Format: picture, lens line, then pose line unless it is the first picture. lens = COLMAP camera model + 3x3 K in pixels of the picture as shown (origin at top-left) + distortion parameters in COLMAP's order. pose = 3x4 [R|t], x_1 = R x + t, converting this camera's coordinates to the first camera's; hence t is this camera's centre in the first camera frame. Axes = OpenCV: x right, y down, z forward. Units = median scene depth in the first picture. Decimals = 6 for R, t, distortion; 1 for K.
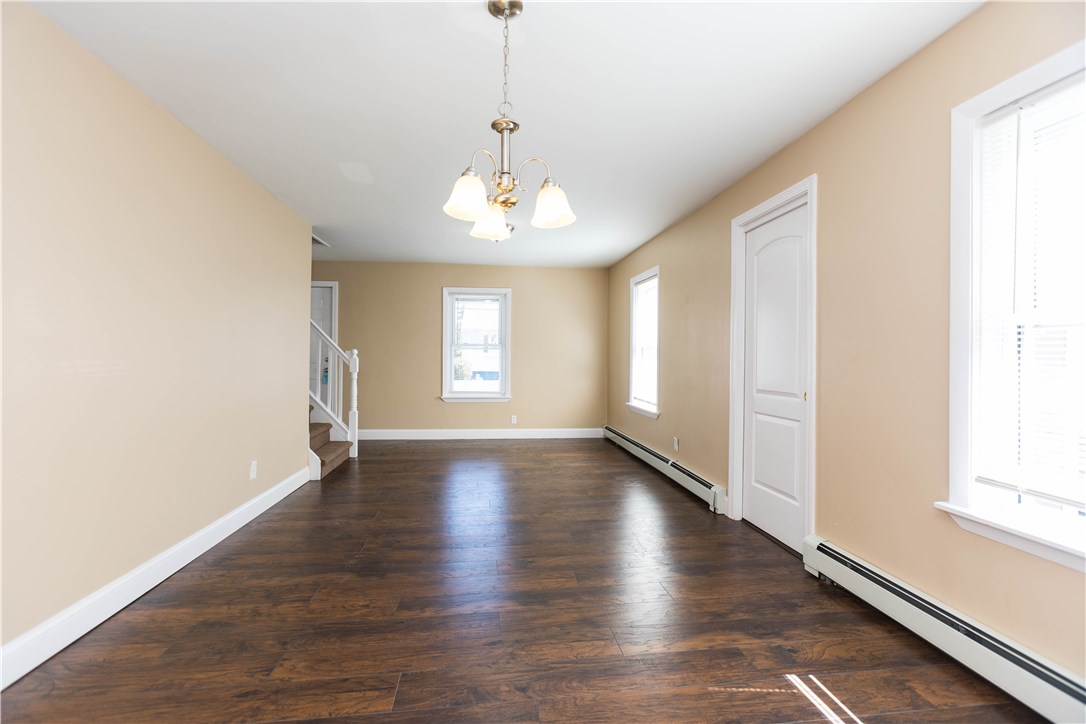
lens RADIAL K [[479.6, 0, 540.6], [0, 479.6, 363.0], [0, 0, 1]] dist [-0.015327, 0.012618]
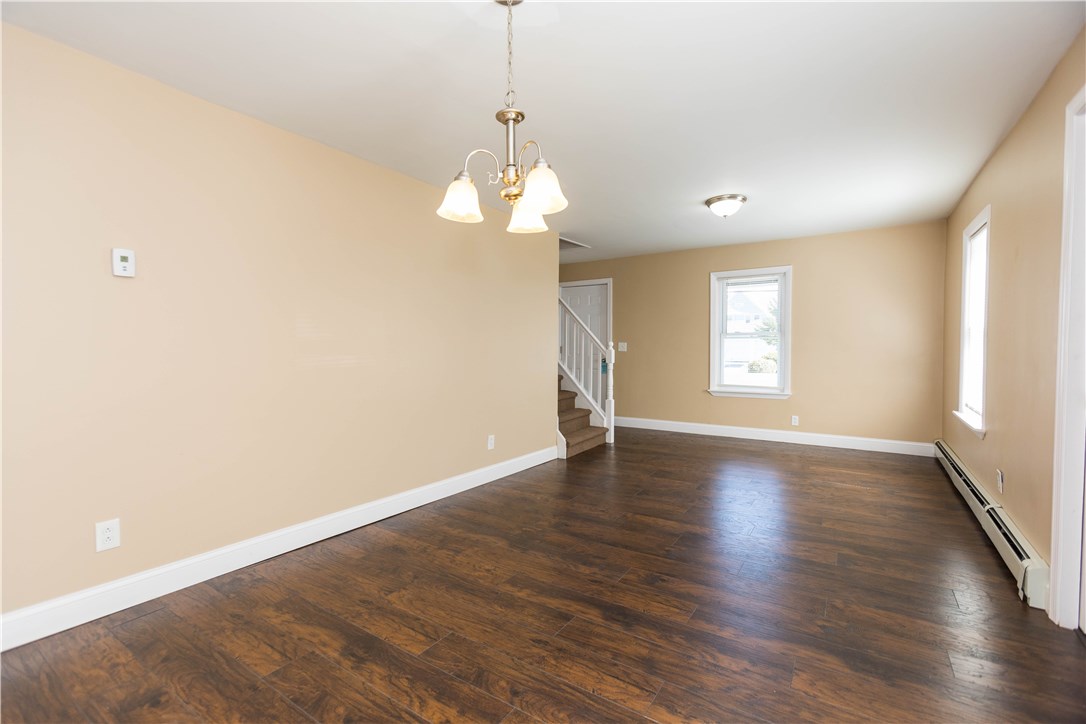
lens RADIAL K [[479.6, 0, 540.6], [0, 479.6, 363.0], [0, 0, 1]] dist [-0.015327, 0.012618]
pose [[0.755242, 0.010050, -0.655369, 0.300128], [0.004889, 0.999768, 0.020965, -0.006850], [0.655428, -0.019038, 0.755018, 0.144095]]
